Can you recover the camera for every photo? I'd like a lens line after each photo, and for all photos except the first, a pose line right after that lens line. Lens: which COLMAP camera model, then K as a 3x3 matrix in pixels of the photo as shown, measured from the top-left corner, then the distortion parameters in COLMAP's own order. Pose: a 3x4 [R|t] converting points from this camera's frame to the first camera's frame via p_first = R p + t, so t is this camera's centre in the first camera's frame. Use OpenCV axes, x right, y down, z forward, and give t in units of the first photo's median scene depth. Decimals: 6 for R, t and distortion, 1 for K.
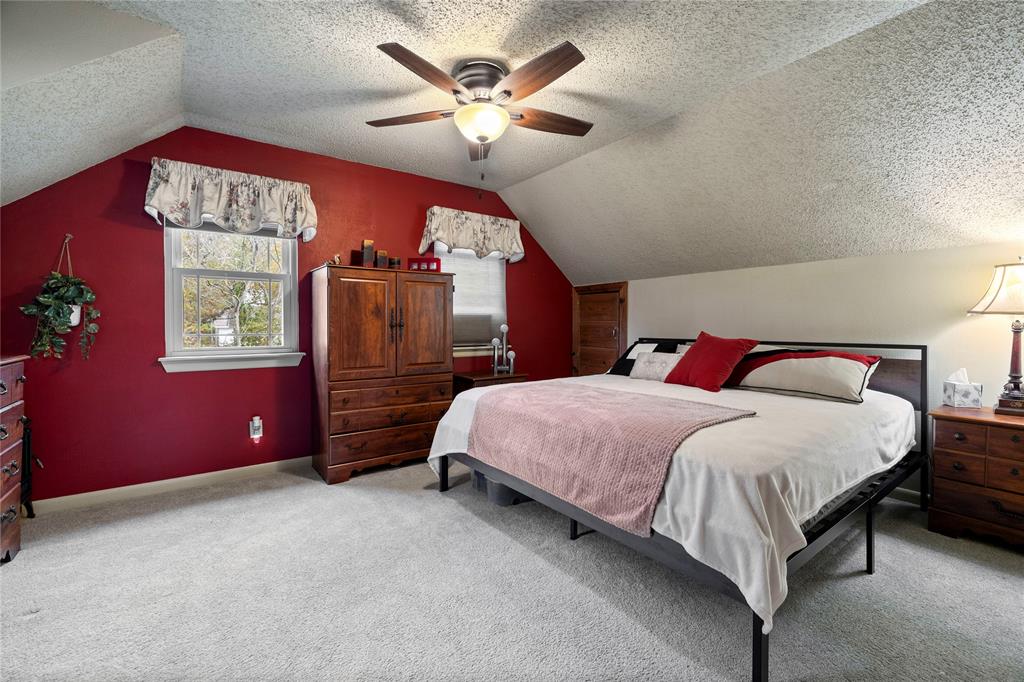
lens RADIAL K [[443.7, 0, 513.2], [0, 443.7, 331.7], [0, 0, 1]] dist [0.001892, 0.000280]
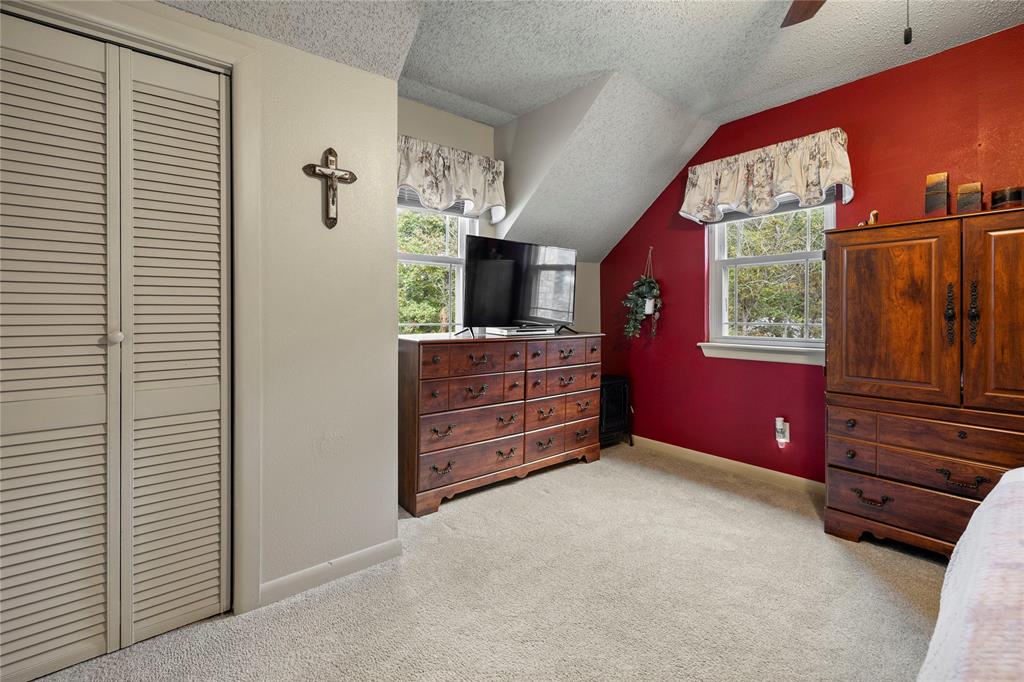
lens RADIAL K [[443.7, 0, 504.9], [0, 443.7, 315.9], [0, 0, 1]] dist [0.001892, 0.000280]
pose [[0.039284, 0.005705, -0.999212, 0.295320], [-0.016263, 0.999855, 0.005069, -0.006527], [0.999096, 0.016051, 0.039371, 0.442763]]
